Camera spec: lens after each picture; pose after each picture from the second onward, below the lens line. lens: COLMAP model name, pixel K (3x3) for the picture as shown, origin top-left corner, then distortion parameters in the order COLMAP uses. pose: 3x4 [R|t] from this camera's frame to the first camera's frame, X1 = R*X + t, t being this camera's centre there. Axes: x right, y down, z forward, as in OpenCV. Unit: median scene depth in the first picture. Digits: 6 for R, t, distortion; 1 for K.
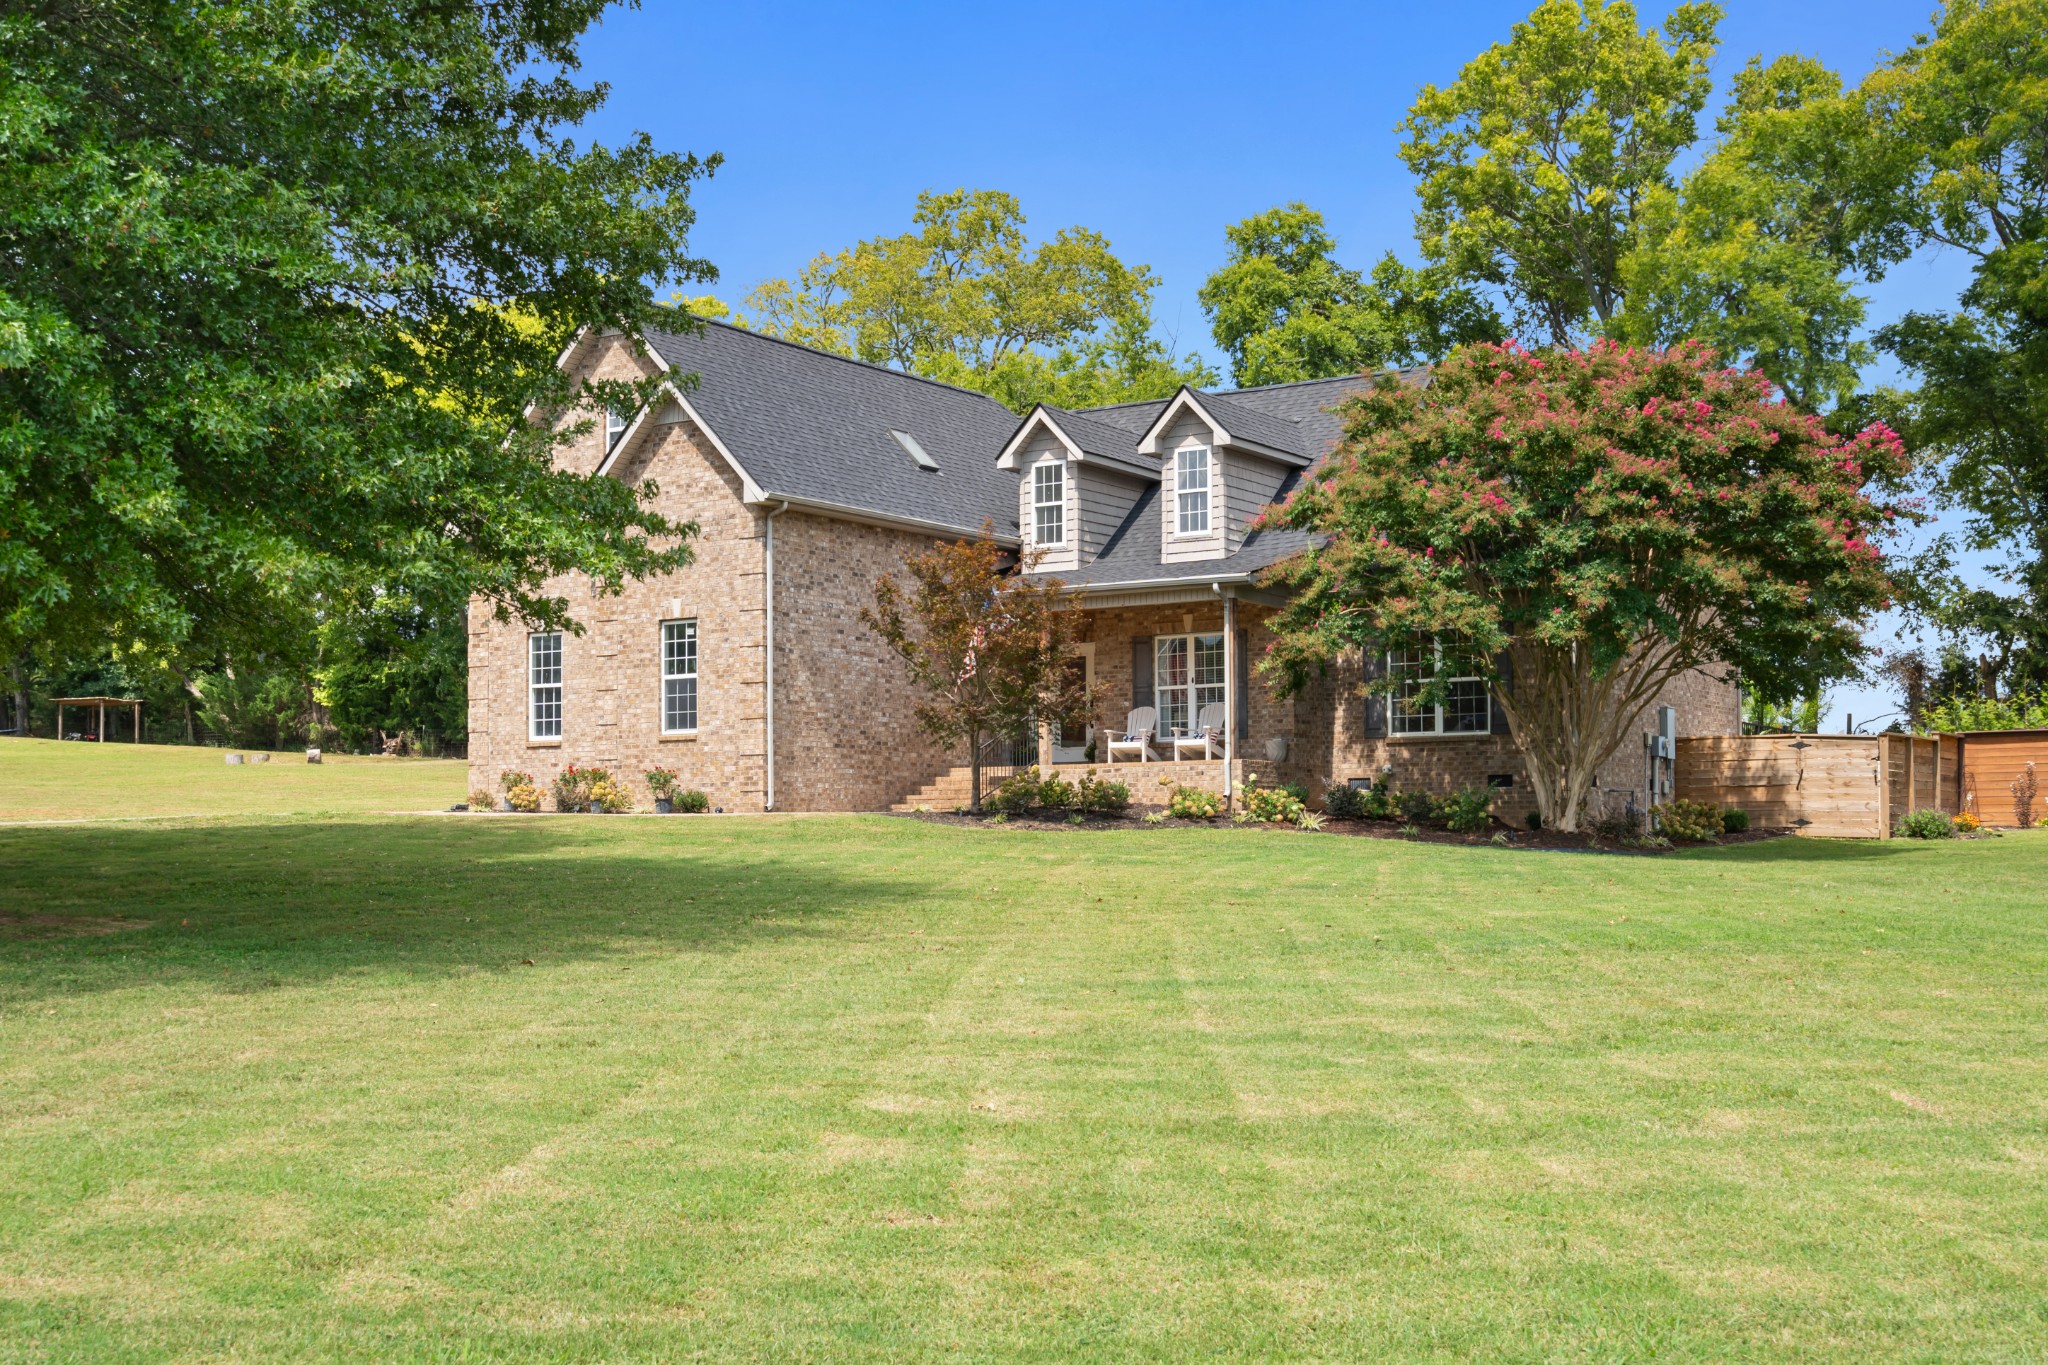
lens RADIAL K [[2396.3, 0, 1024.0], [0, 2396.3, 682.5], [0, 0, 1]] dist [-0.018755, -0.004173]
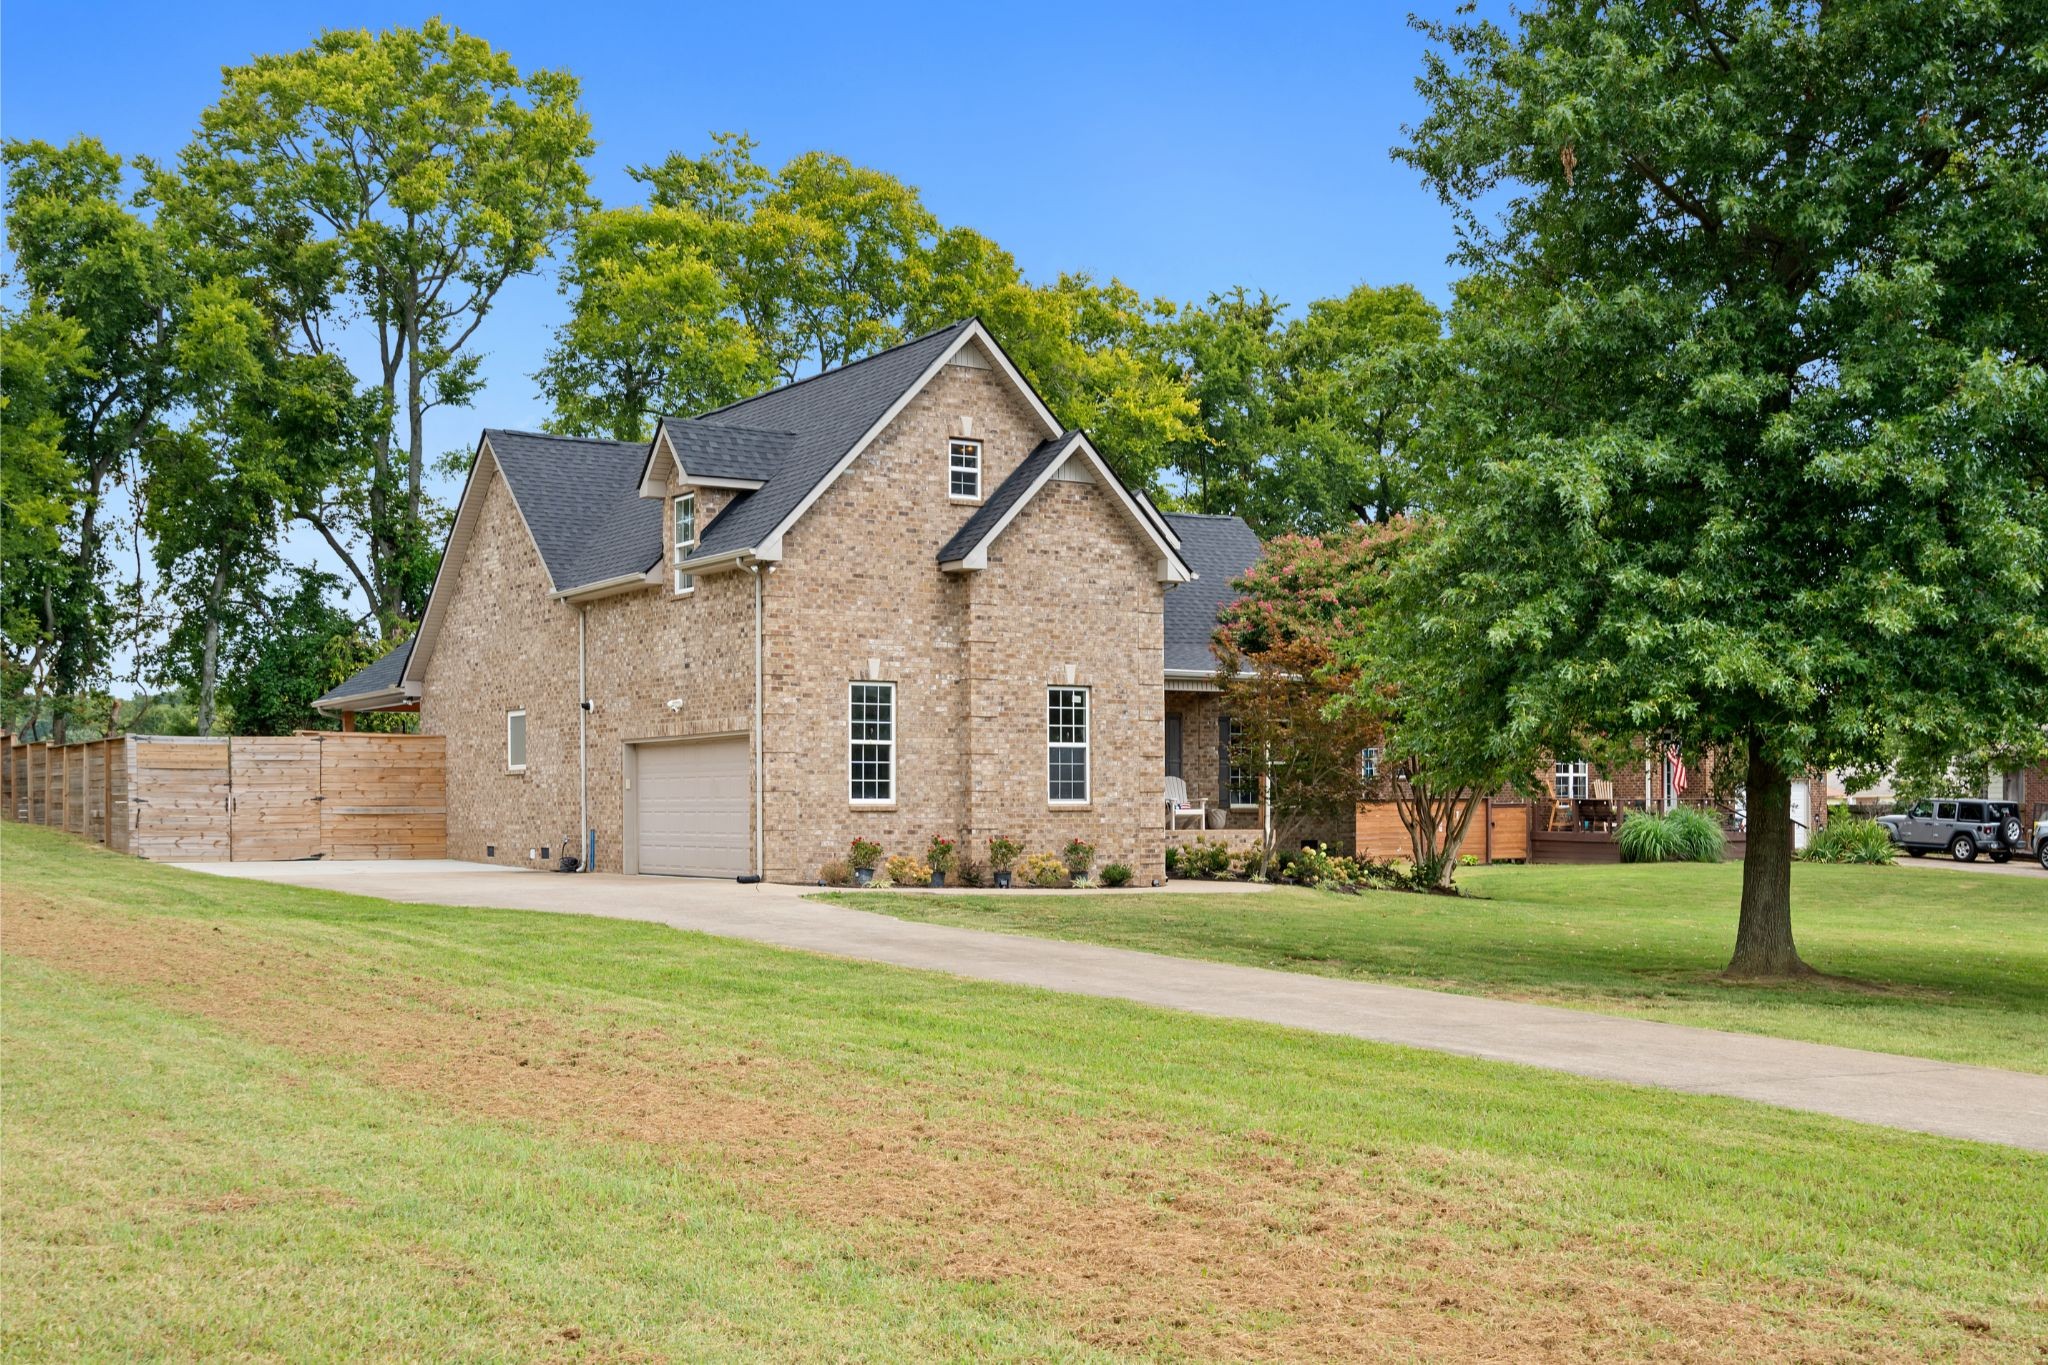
lens RADIAL K [[2396.3, 0, 1024.0], [0, 2396.3, 682.5], [0, 0, 1]] dist [-0.018755, -0.004173]
pose [[0.439272, 0.052367, 0.896827, -1.014344], [-0.062782, 0.997648, -0.027503, 0.000096], [-0.896158, -0.044223, 0.441527, 0.583494]]
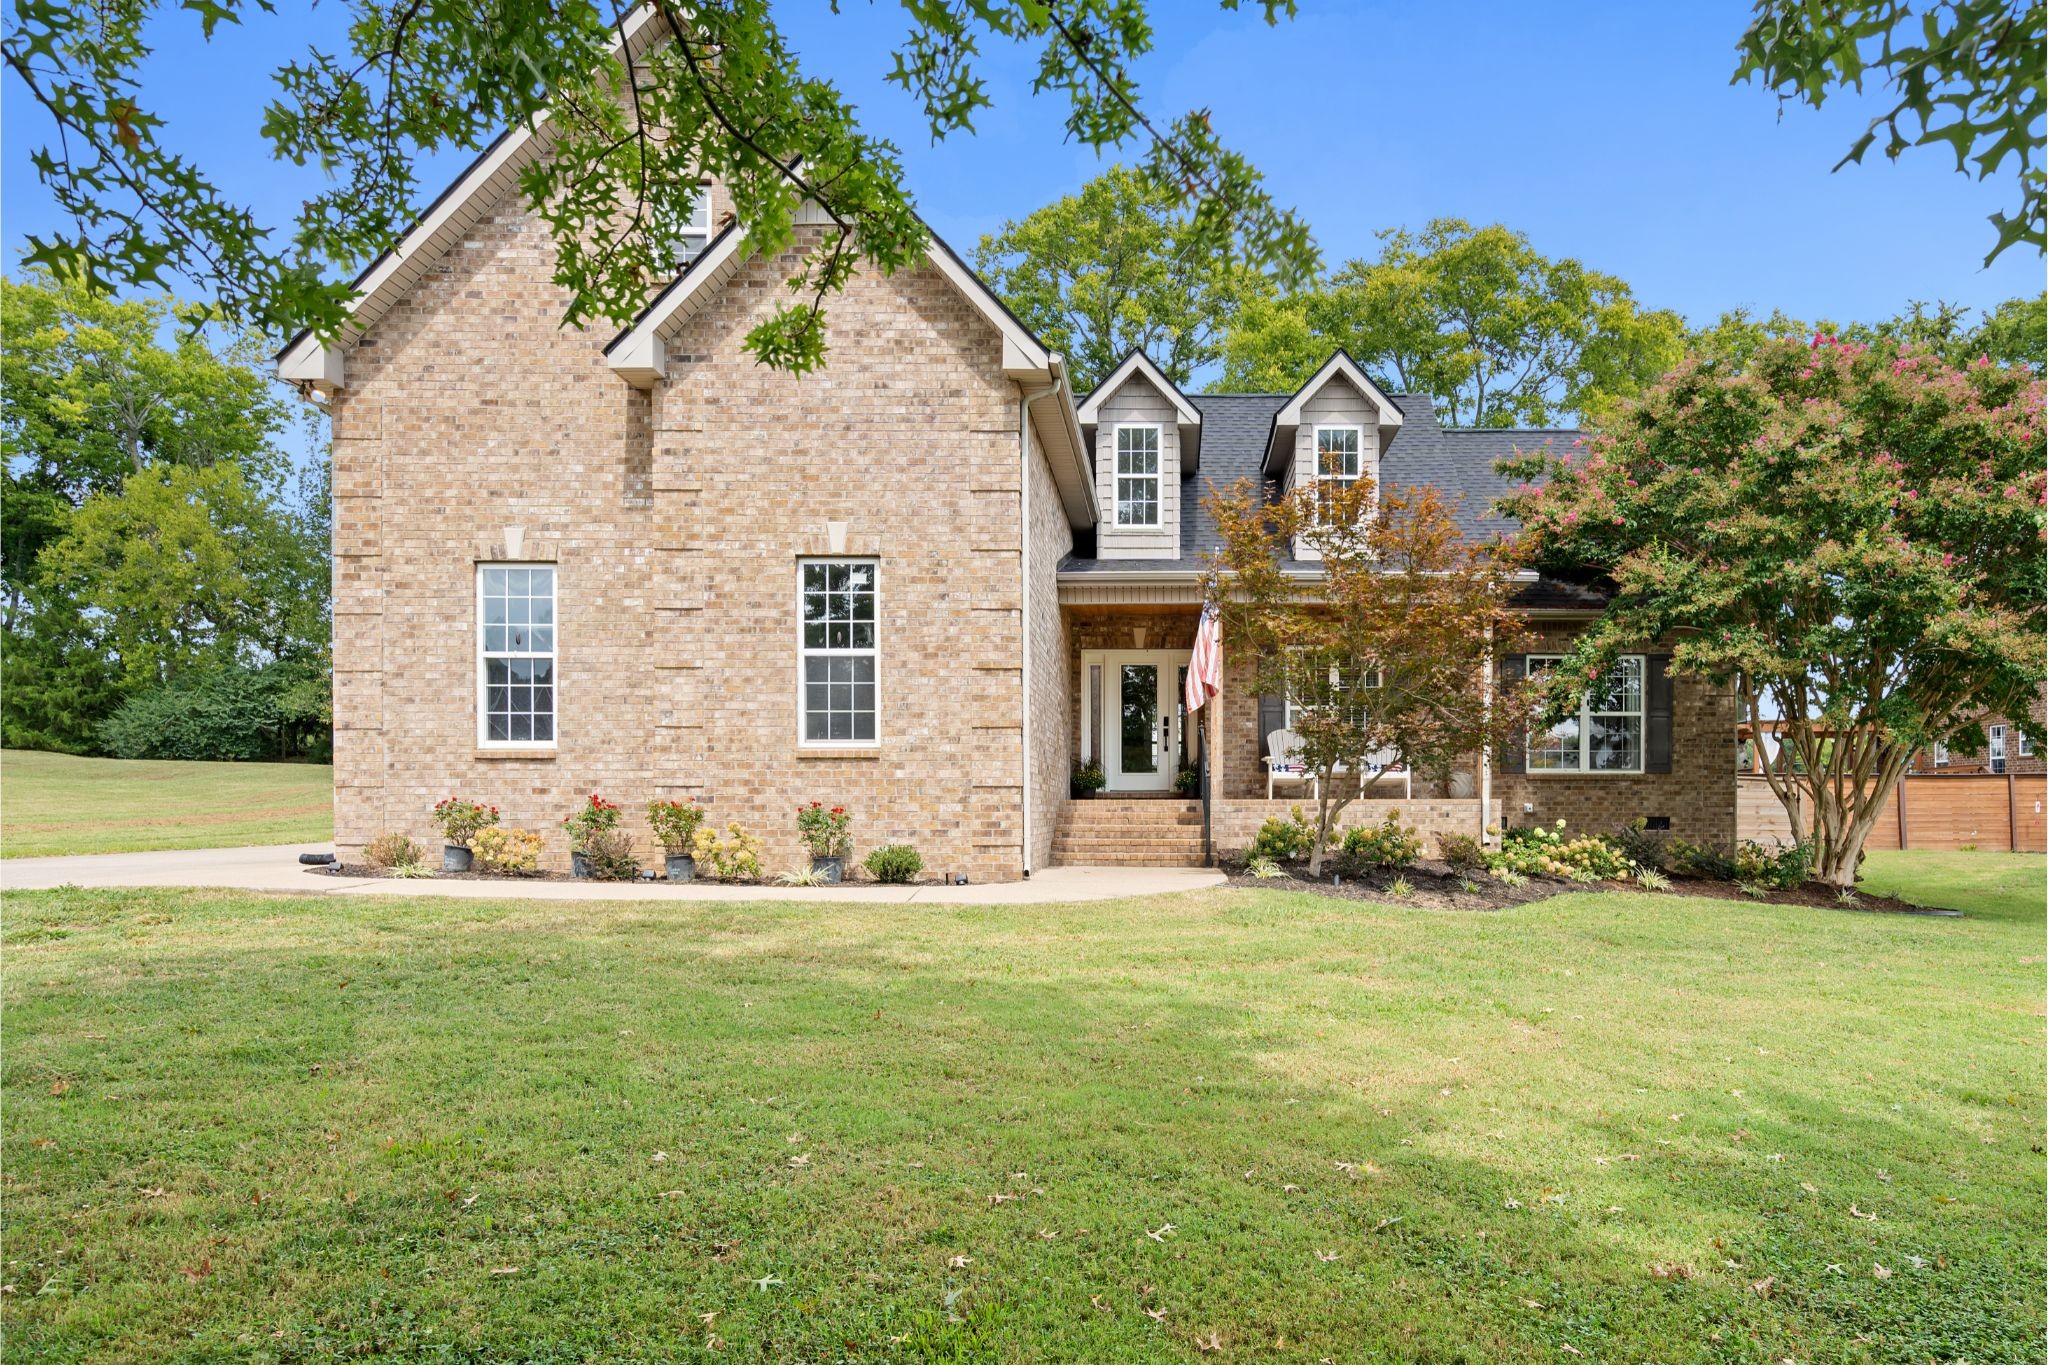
lens RADIAL K [[1362.9, 0, 1162.0], [0, 1362.9, 796.7], [0, 0, 1]] dist [0.005675, 0.000061]
pose [[0.837253, 0.010793, 0.546710, -0.260417], [-0.043023, 0.998006, 0.046185, 0.014322], [-0.545121, -0.062190, 0.836047, 0.660973]]
